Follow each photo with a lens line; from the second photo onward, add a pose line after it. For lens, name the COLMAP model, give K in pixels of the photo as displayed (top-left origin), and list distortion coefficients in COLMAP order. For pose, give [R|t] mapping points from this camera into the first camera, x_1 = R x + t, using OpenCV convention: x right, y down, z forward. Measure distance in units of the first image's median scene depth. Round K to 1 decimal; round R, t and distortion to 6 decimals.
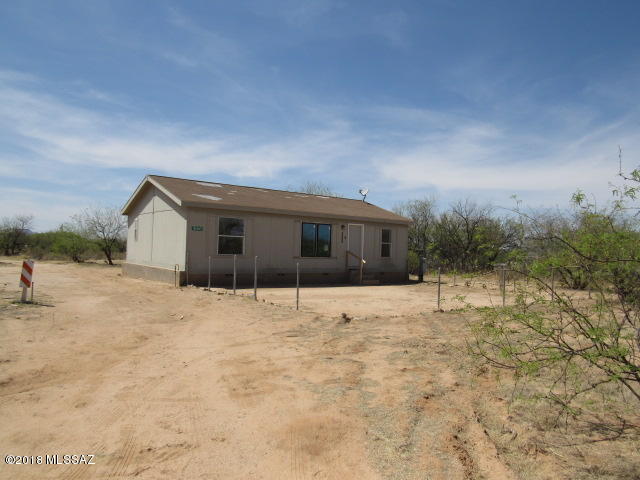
lens RADIAL K [[457.1, 0, 320.0], [0, 457.1, 240.0], [0, 0, 1]] dist [-0.017032, -0.001119]
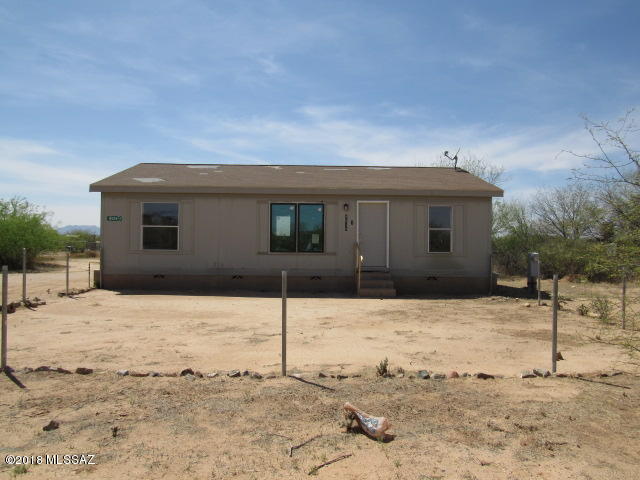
lens RADIAL K [[457.1, 0, 320.0], [0, 457.1, 240.0], [0, 0, 1]] dist [-0.017032, -0.001119]
pose [[0.807400, -0.029197, -0.589282, 0.412127], [0.026143, 0.999564, -0.013704, 0.027987], [0.589425, -0.004341, 0.807811, 0.456608]]
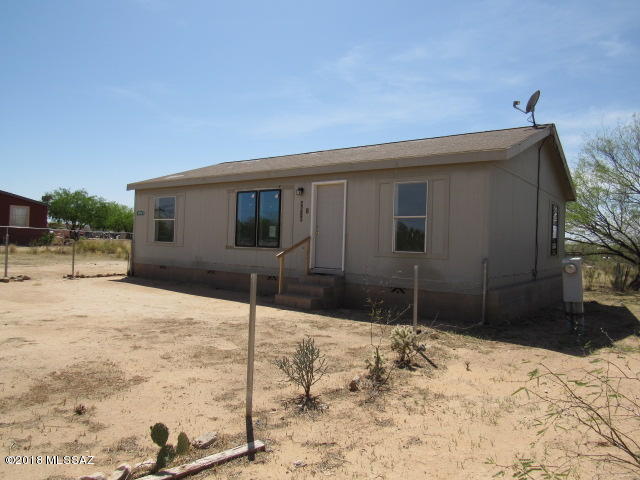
lens RADIAL K [[456.9, 0, 317.2], [0, 456.9, 241.7], [0, 0, 1]] dist [-0.004732, -0.002892]
pose [[0.262433, -0.027789, -0.964550, 0.564945], [-0.009384, 0.999464, -0.031348, 0.046402], [0.964905, 0.017278, 0.262031, 0.898246]]
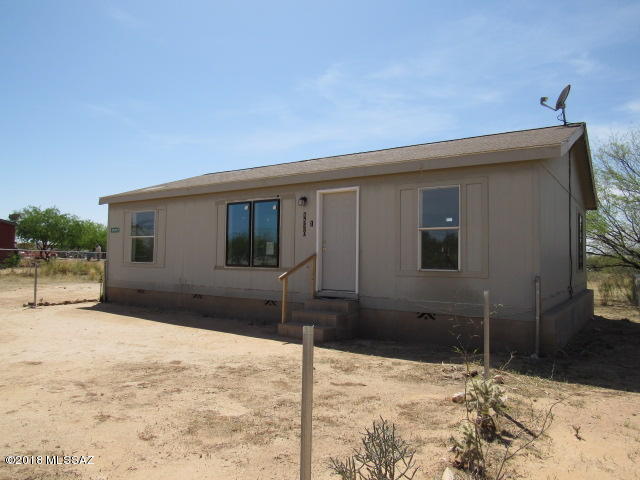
lens RADIAL K [[457.1, 0, 320.0], [0, 457.1, 240.0], [0, 0, 1]] dist [-0.017032, -0.001119]
pose [[0.308388, -0.069555, -0.948714, 0.485399], [0.009976, 0.997505, -0.069889, 0.042263], [0.951208, 0.012088, 0.308312, 0.893231]]
